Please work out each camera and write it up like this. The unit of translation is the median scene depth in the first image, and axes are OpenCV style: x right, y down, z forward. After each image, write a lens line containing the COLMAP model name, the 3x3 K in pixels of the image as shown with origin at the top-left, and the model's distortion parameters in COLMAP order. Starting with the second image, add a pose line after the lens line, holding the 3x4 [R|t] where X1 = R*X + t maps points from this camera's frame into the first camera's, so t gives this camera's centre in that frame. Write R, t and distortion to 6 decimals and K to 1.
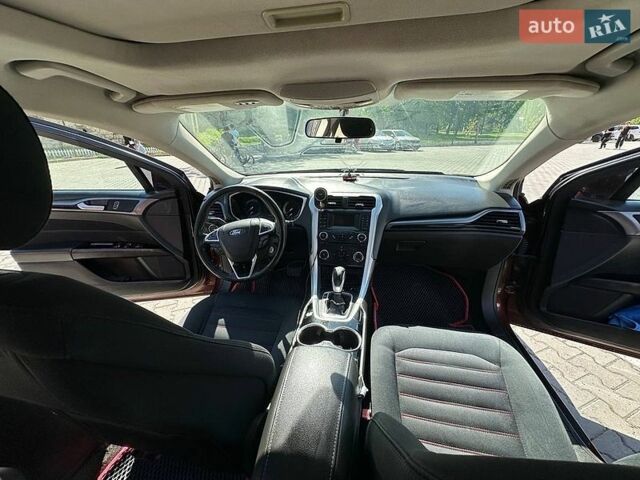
lens RADIAL K [[255.6, 0, 320.0], [0, 255.6, 240.0], [0, 0, 1]] dist [-0.000799, -0.000178]
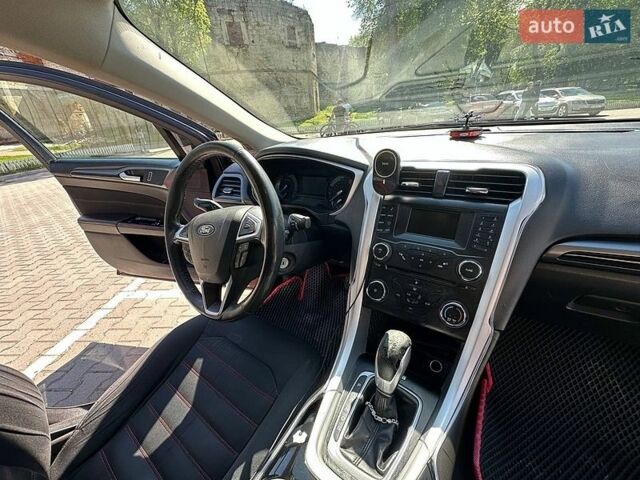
lens RADIAL K [[255.6, 0, 320.0], [0, 255.6, 240.0], [0, 0, 1]] dist [-0.000799, -0.000178]
pose [[0.910581, 0.127244, -0.393257, 0.105773], [-0.096078, 0.990534, 0.098034, -0.081456], [0.402009, -0.051484, 0.914187, 0.561789]]
